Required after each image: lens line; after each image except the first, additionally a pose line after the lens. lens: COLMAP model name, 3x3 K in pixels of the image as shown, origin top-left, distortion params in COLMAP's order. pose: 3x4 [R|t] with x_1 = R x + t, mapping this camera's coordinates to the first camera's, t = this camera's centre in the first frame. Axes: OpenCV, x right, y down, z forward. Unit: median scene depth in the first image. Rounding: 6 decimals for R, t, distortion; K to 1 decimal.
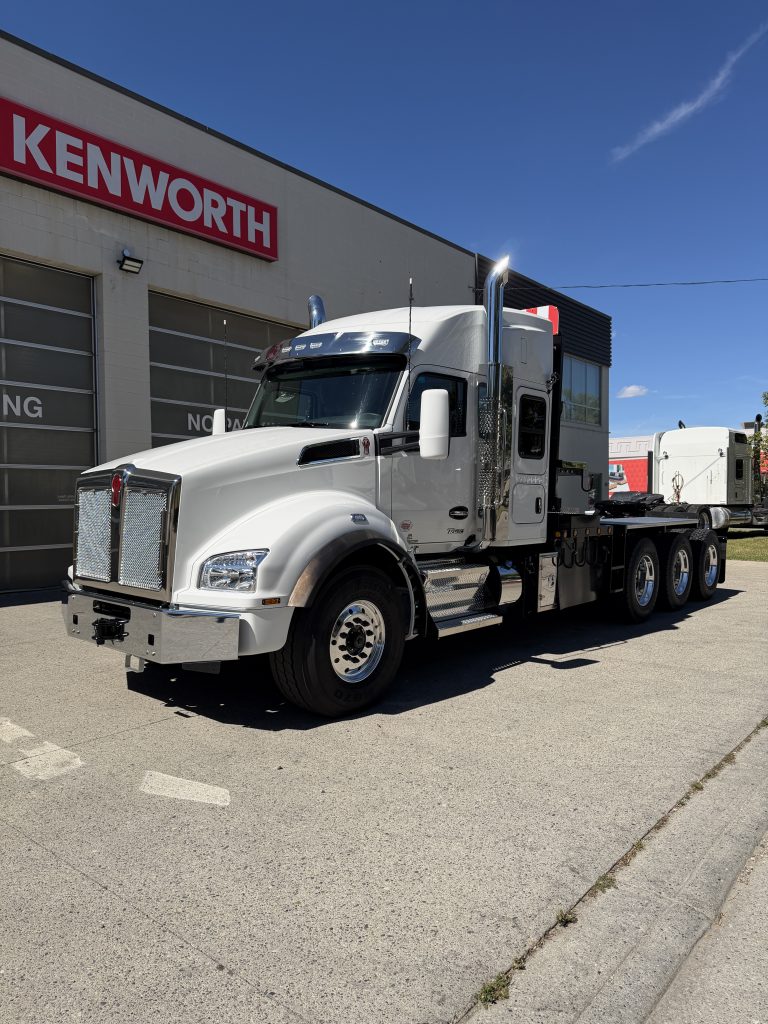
lens RADIAL K [[722.4, 0, 389.5], [0, 722.4, 514.2], [0, 0, 1]] dist [0.017718, -0.018662]
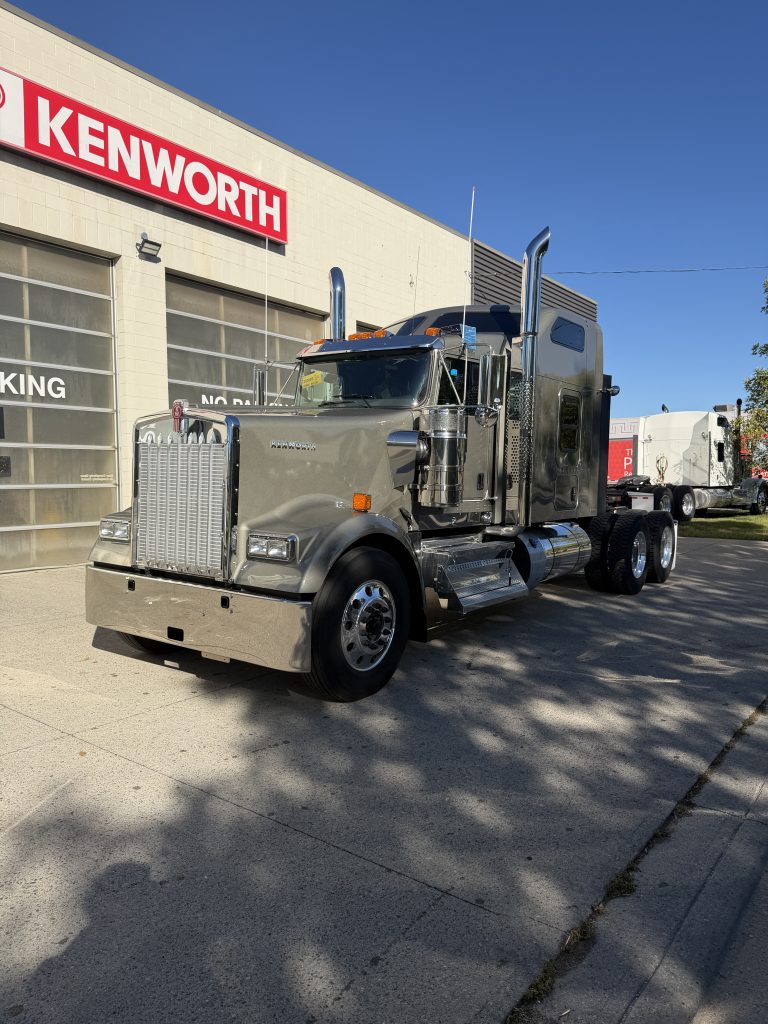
lens RADIAL K [[722.4, 0, 391.7], [0, 722.4, 511.3], [0, 0, 1]] dist [0.017718, -0.018662]
pose [[0.999126, 0.001968, 0.041750, -0.058899], [-0.002942, 0.999724, 0.023287, 0.000797], [-0.041692, -0.023389, 0.998857, -0.037474]]
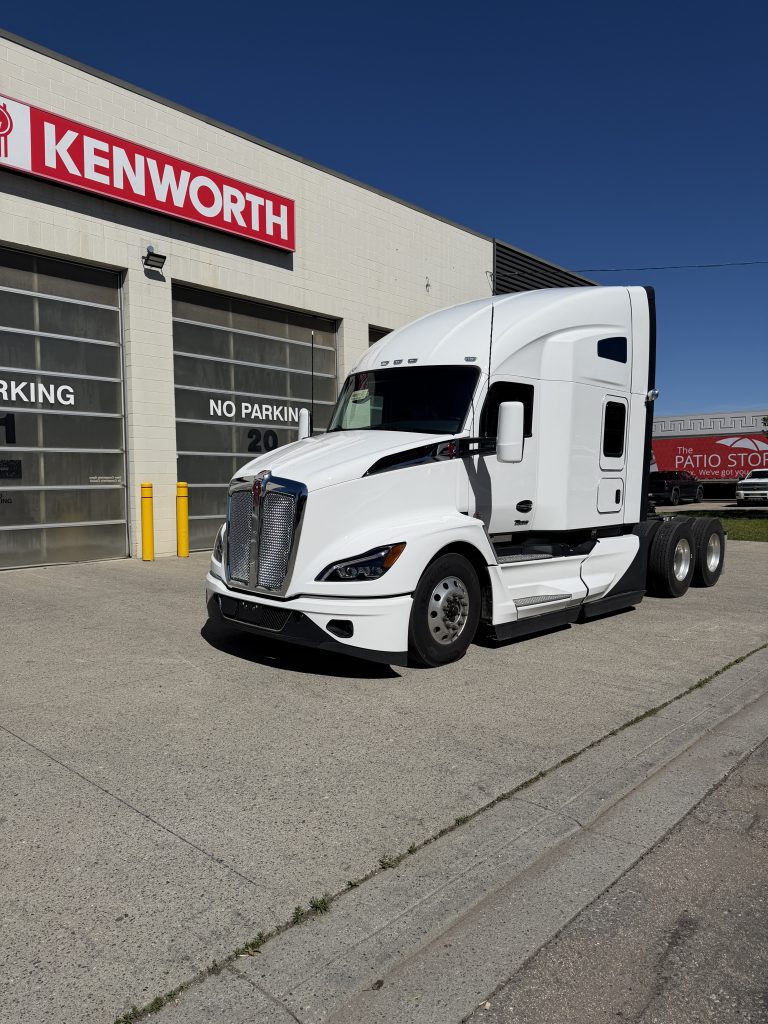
lens RADIAL K [[722.4, 0, 394.4], [0, 722.4, 516.4], [0, 0, 1]] dist [0.017718, -0.018662]
pose [[0.999034, 0.005226, -0.043632, 0.043955], [-0.003810, 0.999465, 0.032474, -0.003080], [0.043779, -0.032277, 0.998520, -0.061708]]
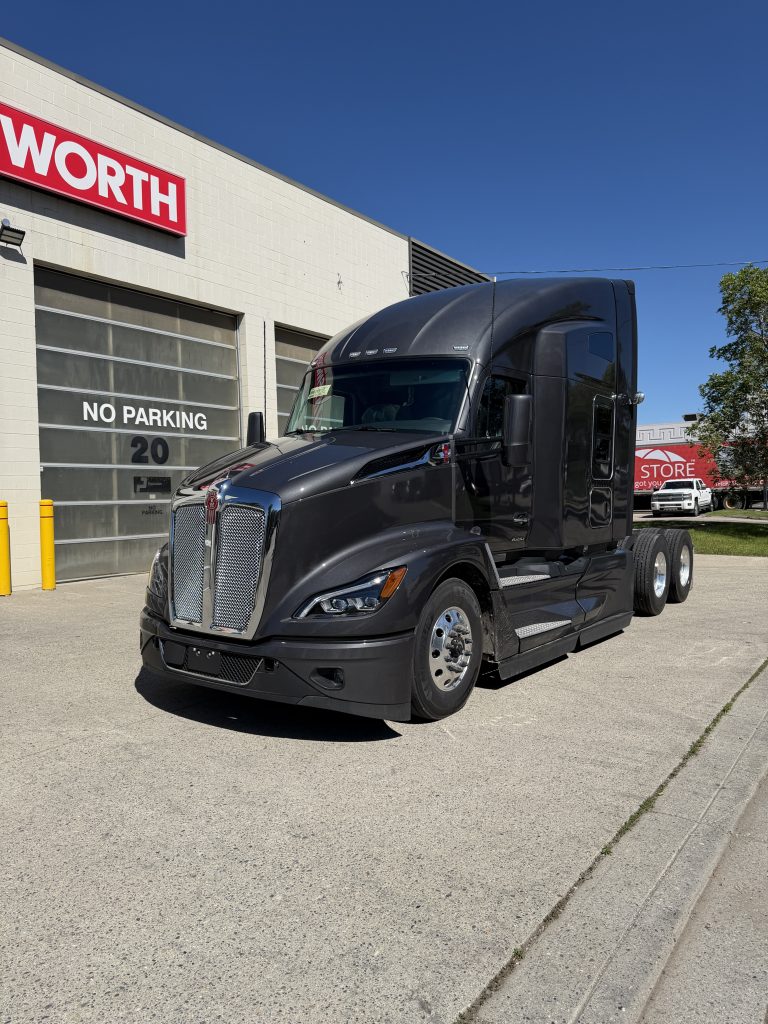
lens RADIAL K [[722.4, 0, 394.8], [0, 722.4, 504.7], [0, 0, 1]] dist [0.017718, -0.018662]
pose [[0.997489, -0.010877, 0.069978, 0.049829], [0.011200, 0.999928, -0.004220, -0.002591], [-0.069927, 0.004993, 0.997540, 0.076253]]
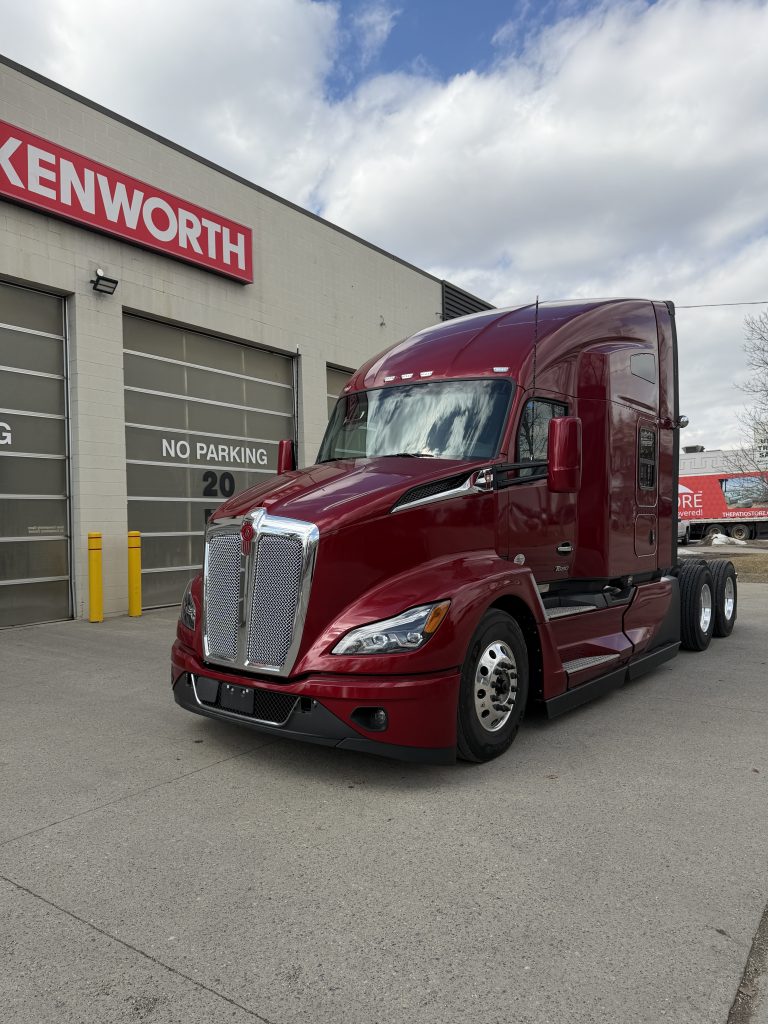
lens RADIAL K [[722.4, 0, 385.0], [0, 722.4, 516.3], [0, 0, 1]] dist [0.017718, -0.018662]
pose [[0.997461, -0.012737, 0.070070, -0.058374], [0.015075, 0.999344, -0.032939, -0.000964], [-0.069605, 0.033911, 0.996998, 0.029089]]
